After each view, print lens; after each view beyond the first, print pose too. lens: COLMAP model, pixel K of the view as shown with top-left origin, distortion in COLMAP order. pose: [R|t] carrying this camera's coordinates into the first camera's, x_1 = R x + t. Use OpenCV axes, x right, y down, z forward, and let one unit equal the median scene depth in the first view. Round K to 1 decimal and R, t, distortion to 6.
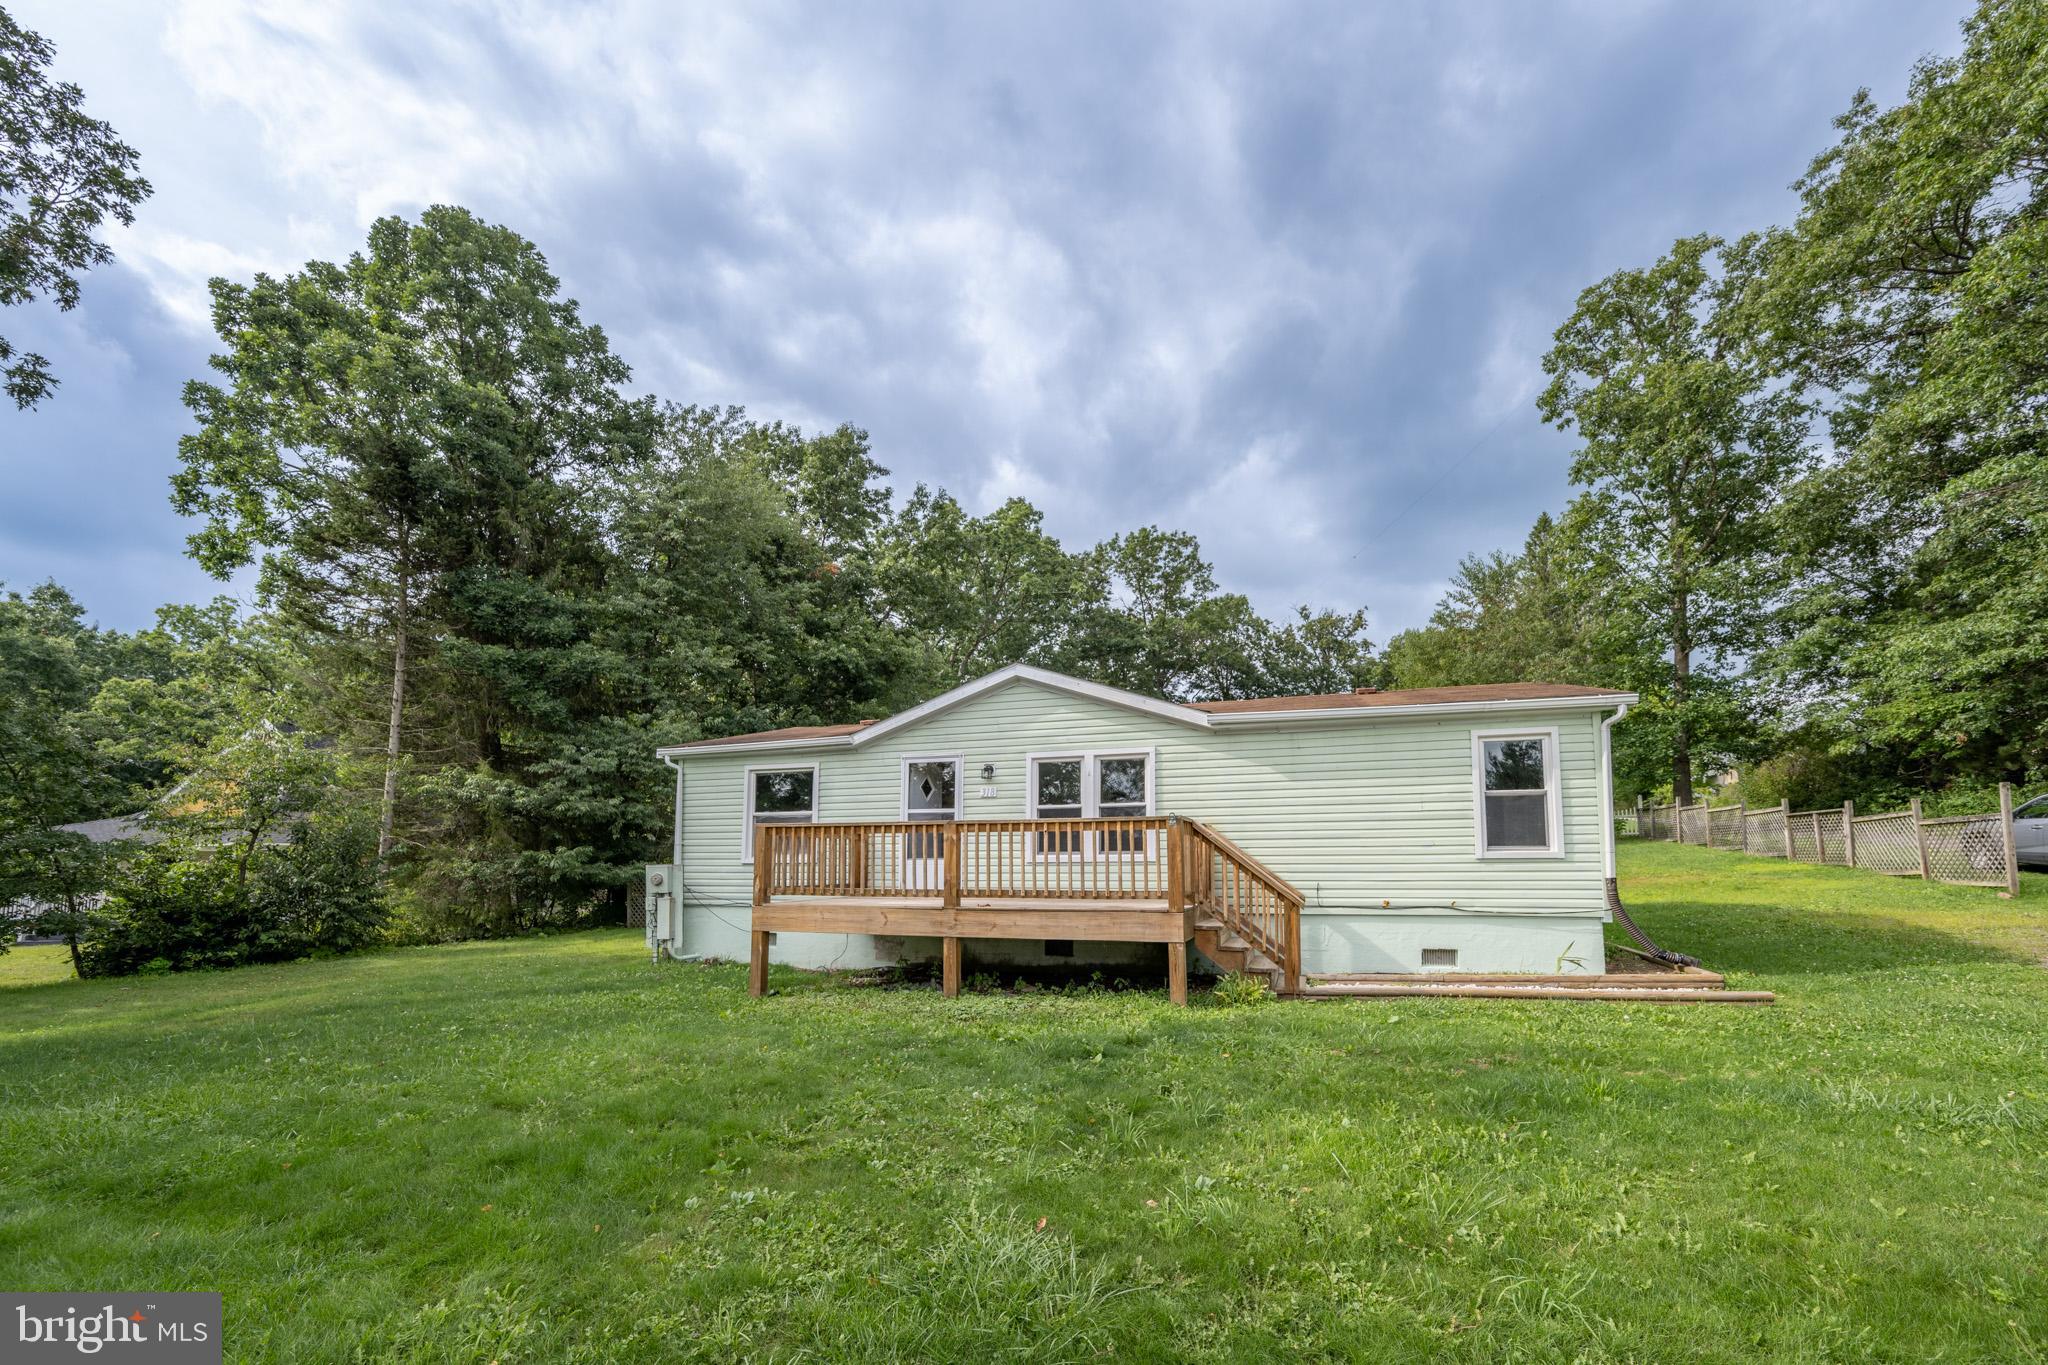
lens RADIAL K [[824.2, 0, 1024.0], [0, 824.2, 682.5], [0, 0, 1]] dist [-0.003060, -0.000454]
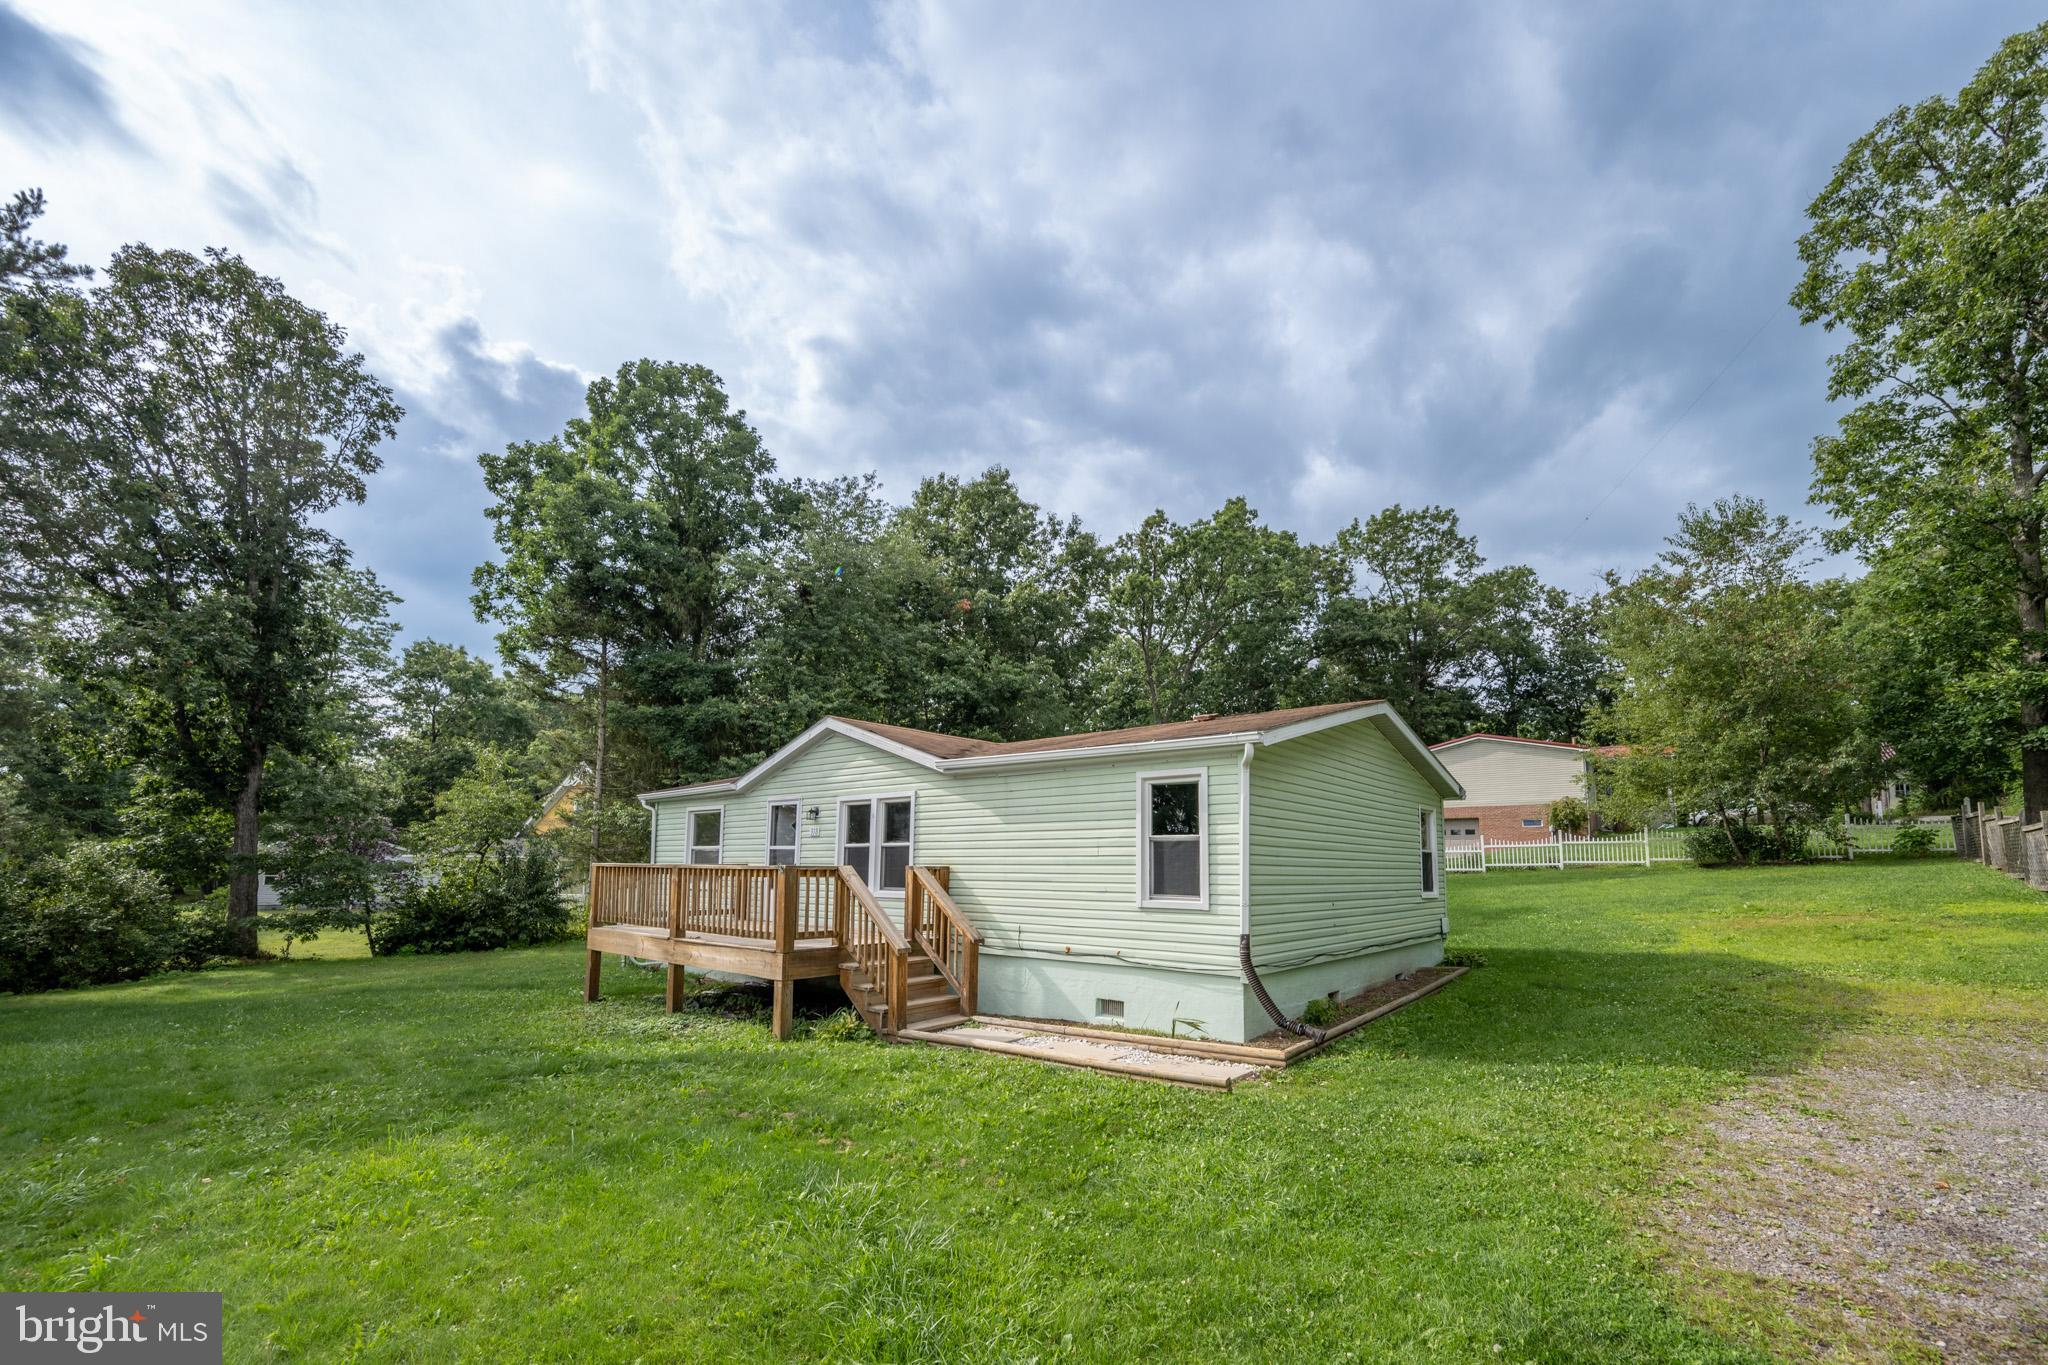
lens RADIAL K [[807.5, 0, 1019.7], [0, 807.5, 678.3], [0, 0, 1]] dist [-0.003055, 0.000027]
pose [[0.935881, -0.071587, -0.344966, 0.455023], [0.067303, 0.997434, -0.024396, -0.023121], [0.345827, -0.000386, 0.938298, 0.040768]]
